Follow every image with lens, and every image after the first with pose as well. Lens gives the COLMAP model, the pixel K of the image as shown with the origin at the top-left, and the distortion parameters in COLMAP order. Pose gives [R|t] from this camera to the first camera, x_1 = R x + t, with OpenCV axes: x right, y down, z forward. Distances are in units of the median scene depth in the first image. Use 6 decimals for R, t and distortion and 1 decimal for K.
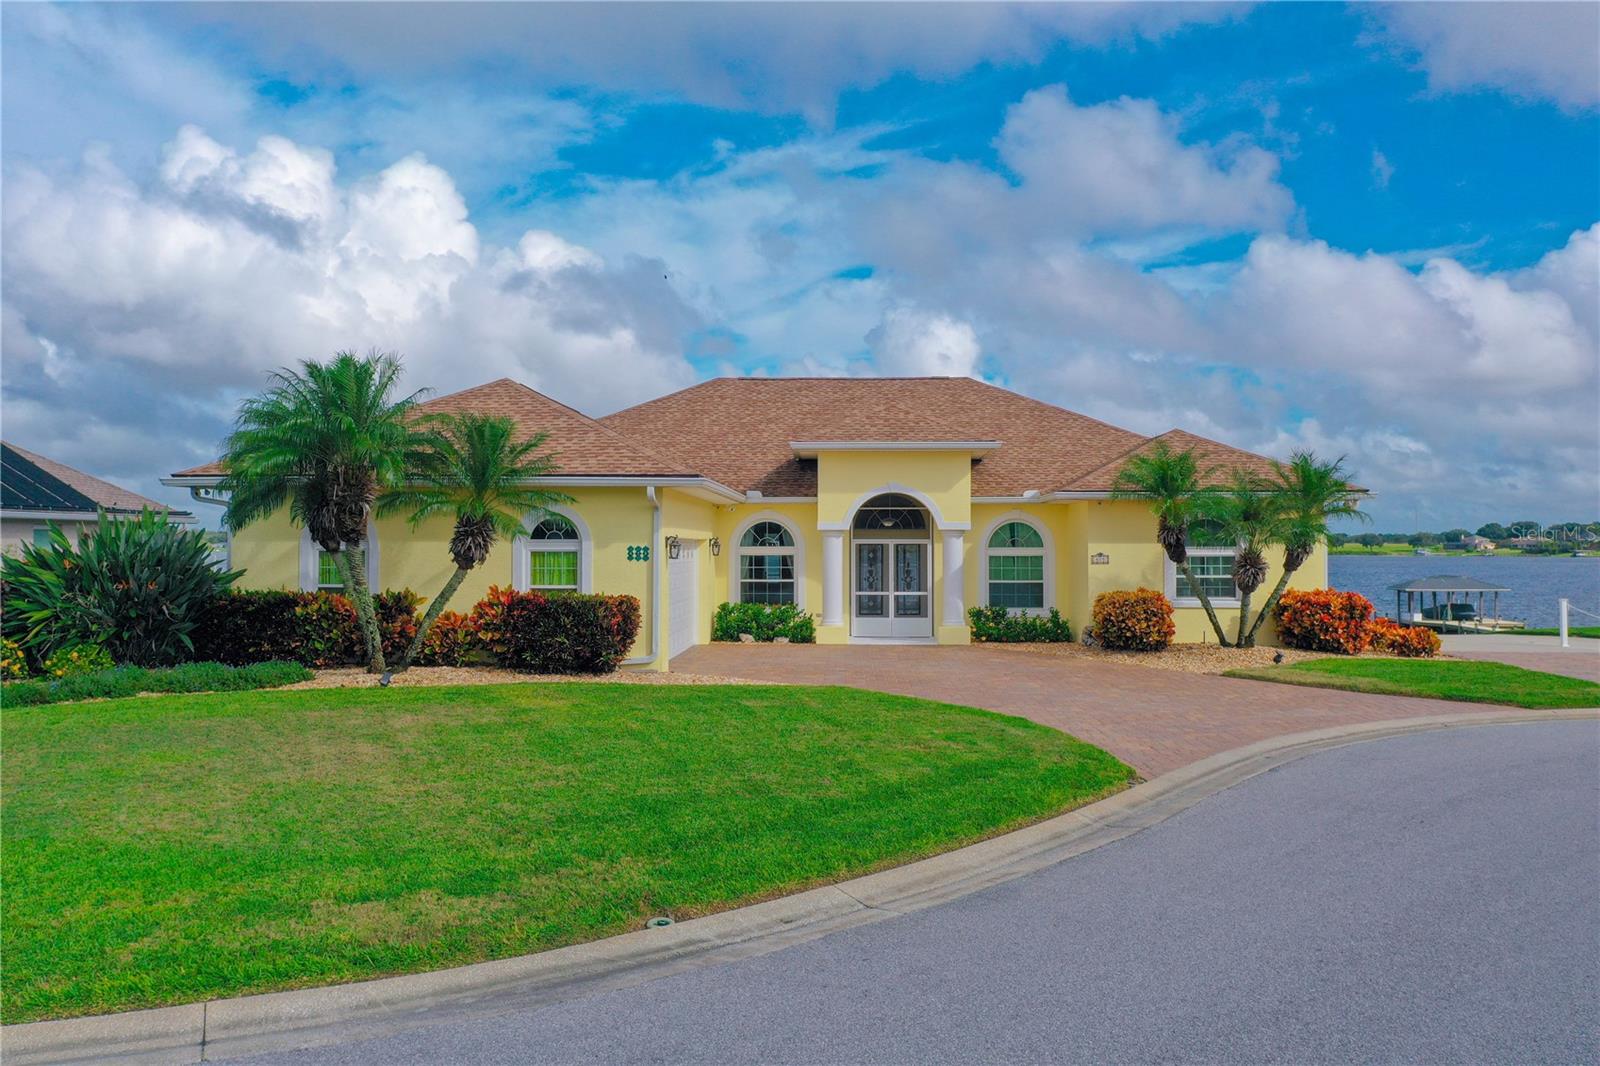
lens RADIAL K [[1294.4, 0, 800.0], [0, 1294.4, 533.0], [0, 0, 1]] dist [0.006586, 0.000376]
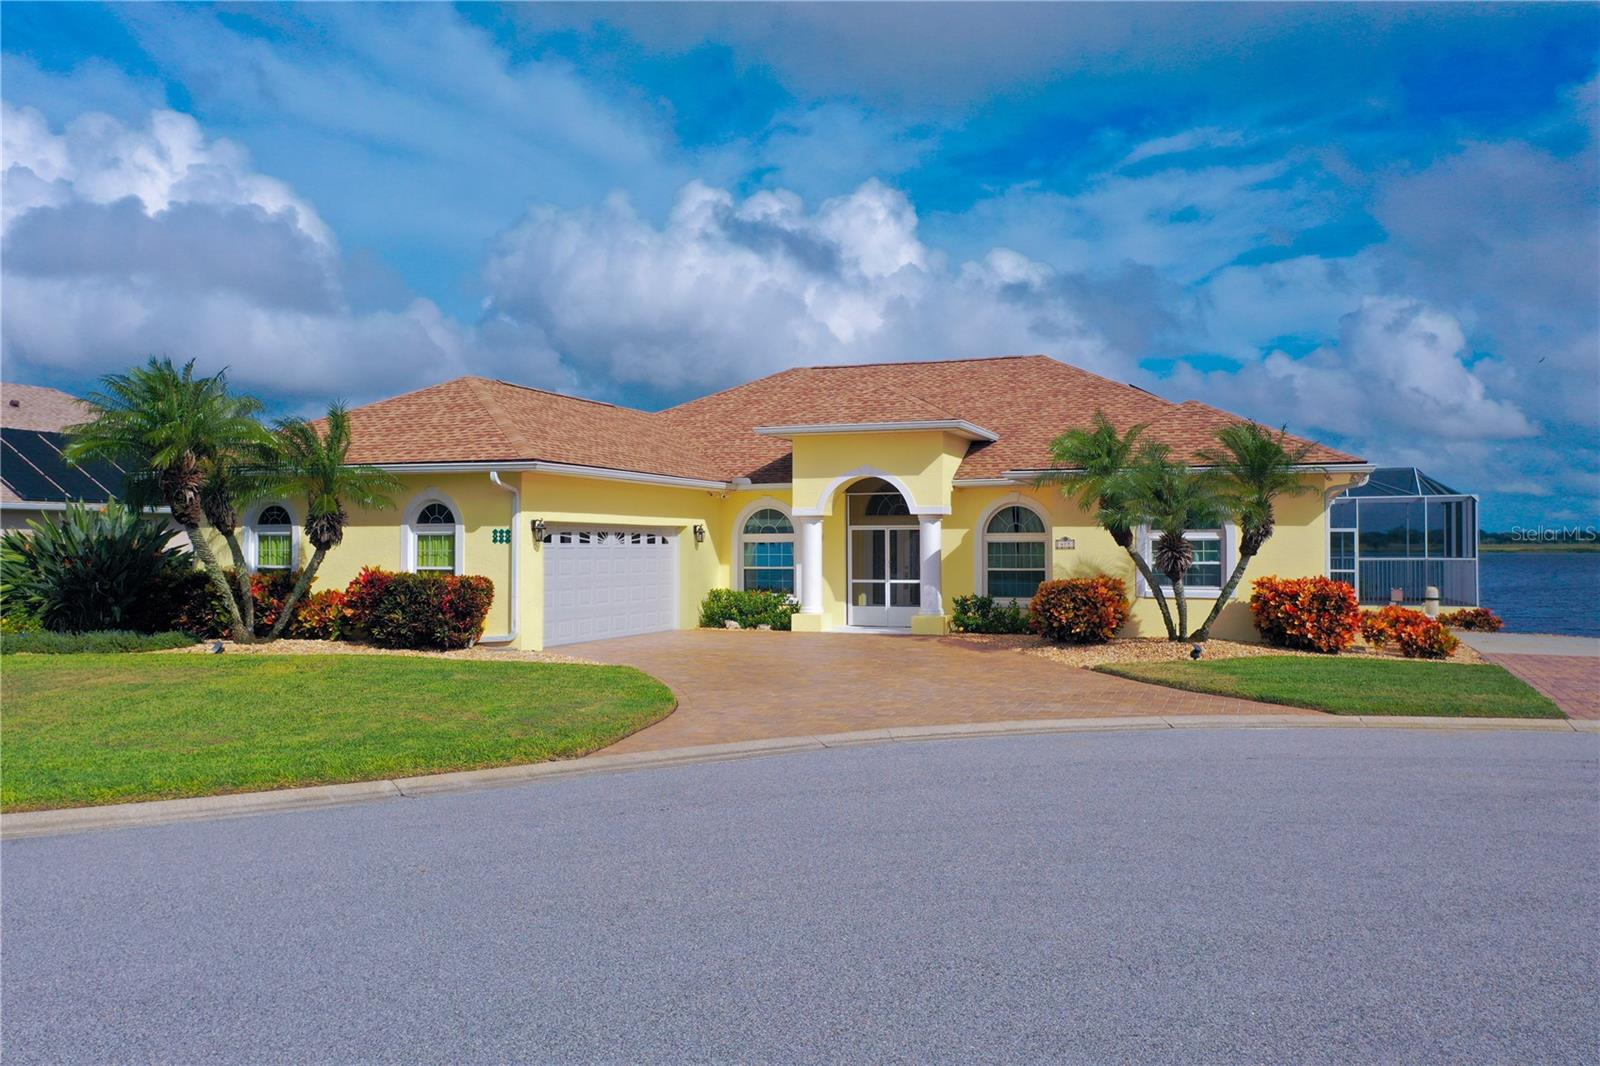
lens RADIAL K [[1284.2, 0, 800.0], [0, 1284.2, 533.0], [0, 0, 1]] dist [-0.007239, -0.003917]
pose [[0.947850, -0.005822, -0.318663, 0.327099], [0.005643, 0.999983, -0.001485, 0.012039], [0.318666, -0.000391, 0.947867, 0.072380]]
